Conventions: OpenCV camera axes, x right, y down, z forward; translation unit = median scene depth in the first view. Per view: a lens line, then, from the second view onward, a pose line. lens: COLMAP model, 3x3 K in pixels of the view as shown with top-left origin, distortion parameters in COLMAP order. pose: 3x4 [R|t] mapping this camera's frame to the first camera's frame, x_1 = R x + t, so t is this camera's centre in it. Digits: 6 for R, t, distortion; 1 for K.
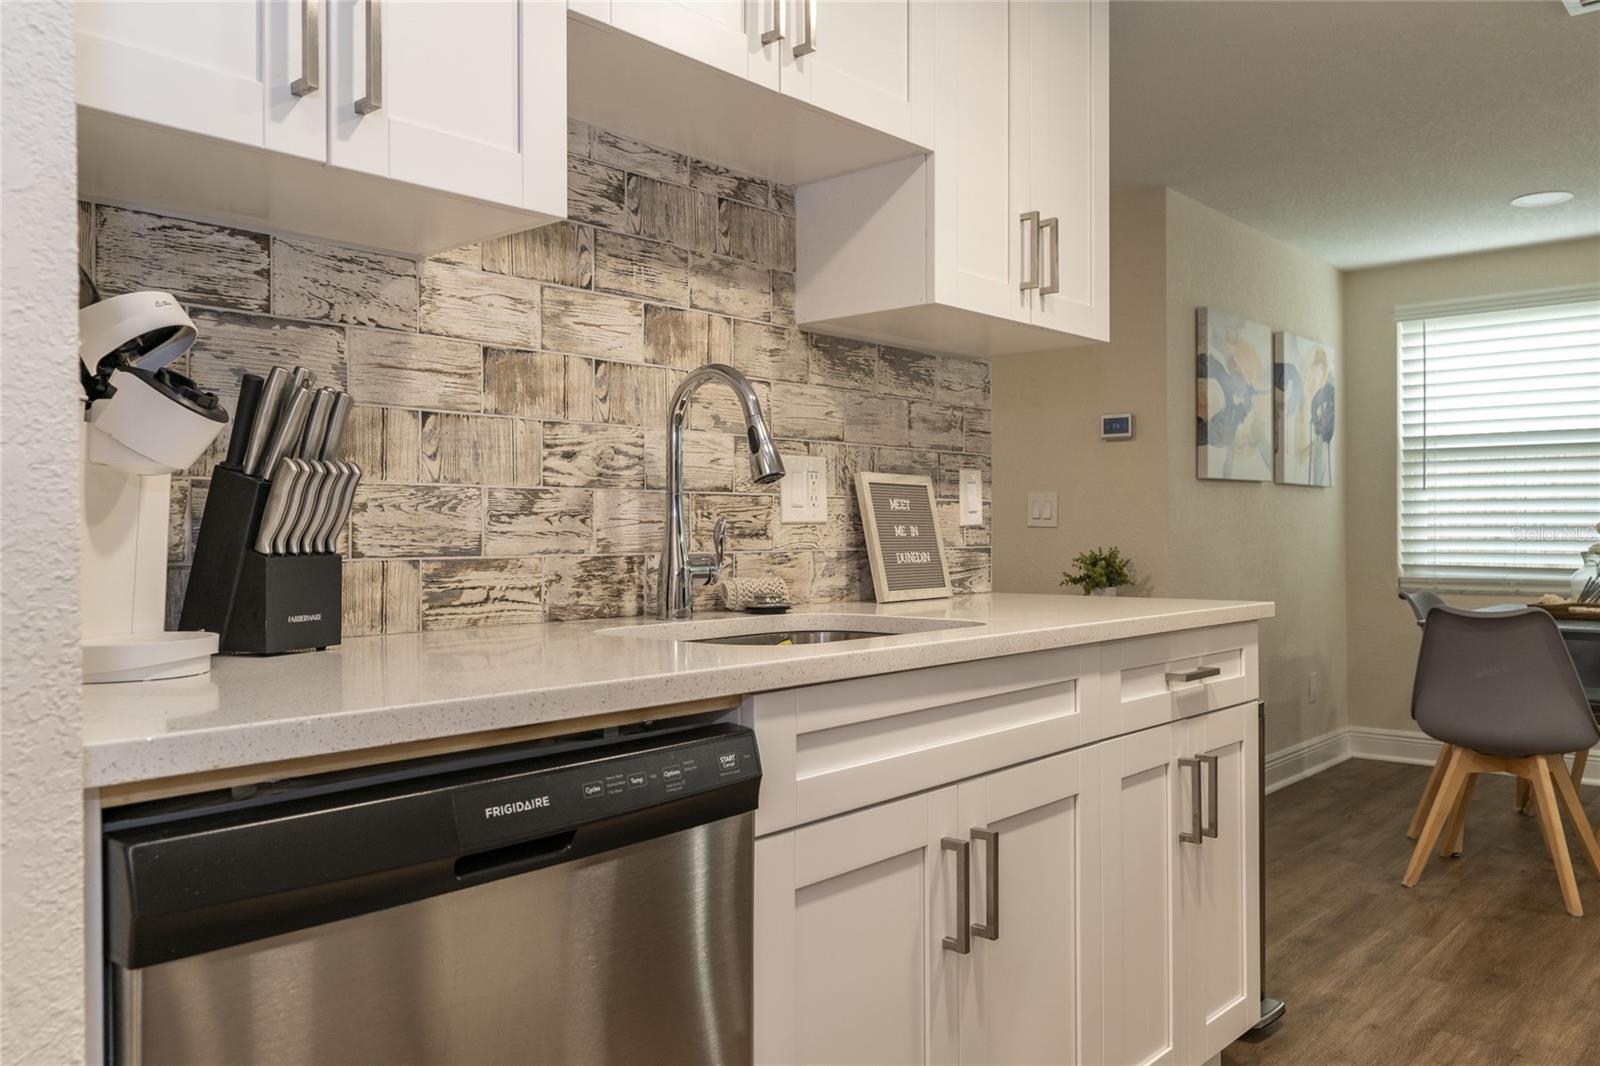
lens RADIAL K [[1213.2, 0, 799.2], [0, 1213.2, 507.6], [0, 0, 1]] dist [0.006556, 0.001978]
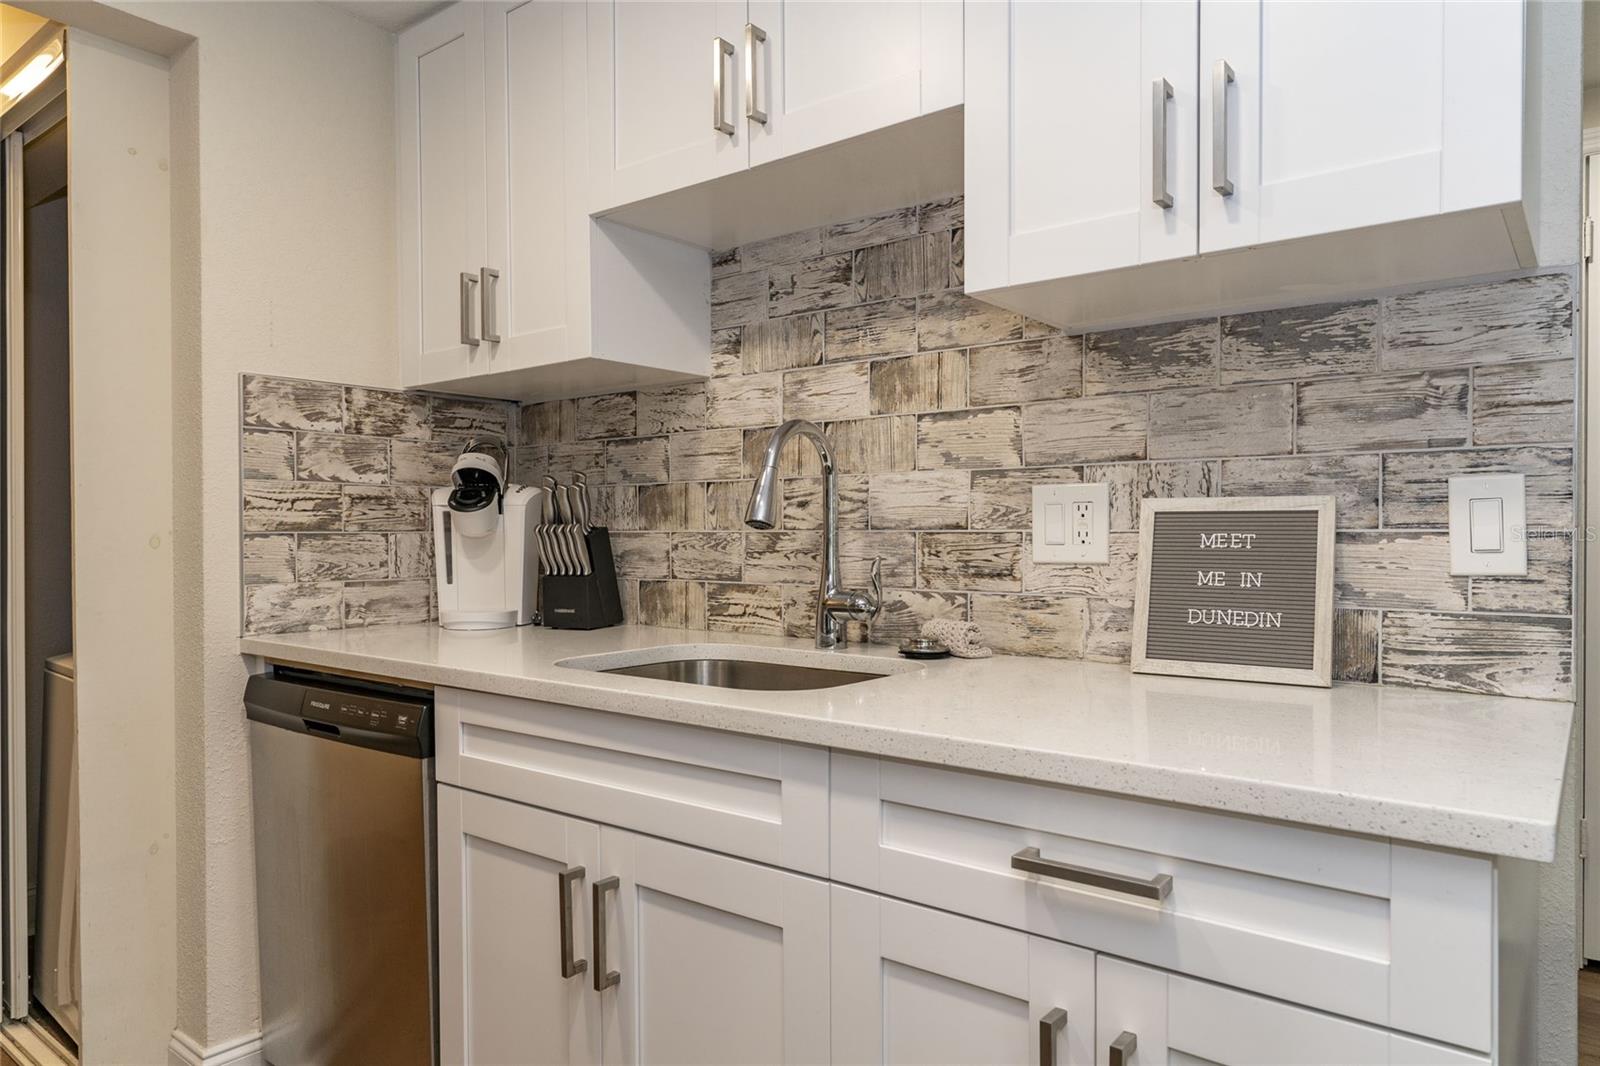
lens RADIAL K [[1016.7, 0, 800.6], [0, 1016.7, 519.7], [0, 0, 1]] dist [0.002595, 0.000638]
pose [[0.068614, -0.005248, -0.997629, 0.801652], [0.023338, 0.999721, -0.003654, -0.022461], [0.997370, -0.023032, 0.068717, 0.878771]]
